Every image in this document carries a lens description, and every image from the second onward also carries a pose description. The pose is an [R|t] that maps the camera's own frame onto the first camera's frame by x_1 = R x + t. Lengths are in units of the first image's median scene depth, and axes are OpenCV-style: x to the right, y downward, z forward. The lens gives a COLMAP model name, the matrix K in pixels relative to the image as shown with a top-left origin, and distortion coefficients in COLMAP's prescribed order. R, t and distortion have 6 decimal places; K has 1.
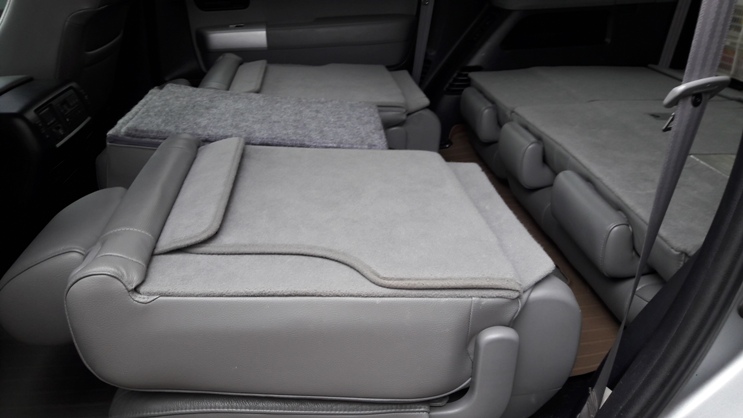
lens RADIAL K [[620.8, 0, 371.5], [0, 620.8, 209.0], [0, 0, 1]] dist [0.211987, -0.517536]
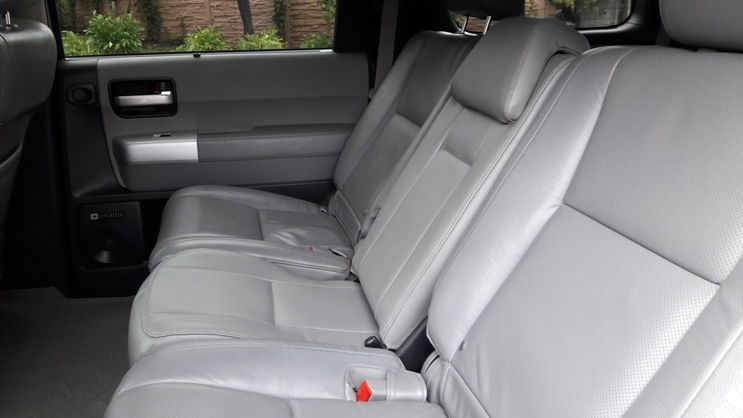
lens RADIAL K [[619.9, 0, 414.0], [0, 619.9, 229.9], [0, 0, 1]] dist [-0.052638, -0.004778]
pose [[0.981167, -0.012785, 0.192737, -0.059912], [0.027803, 0.996765, -0.075413, -0.135557], [-0.191150, 0.079351, 0.978348, 0.183961]]
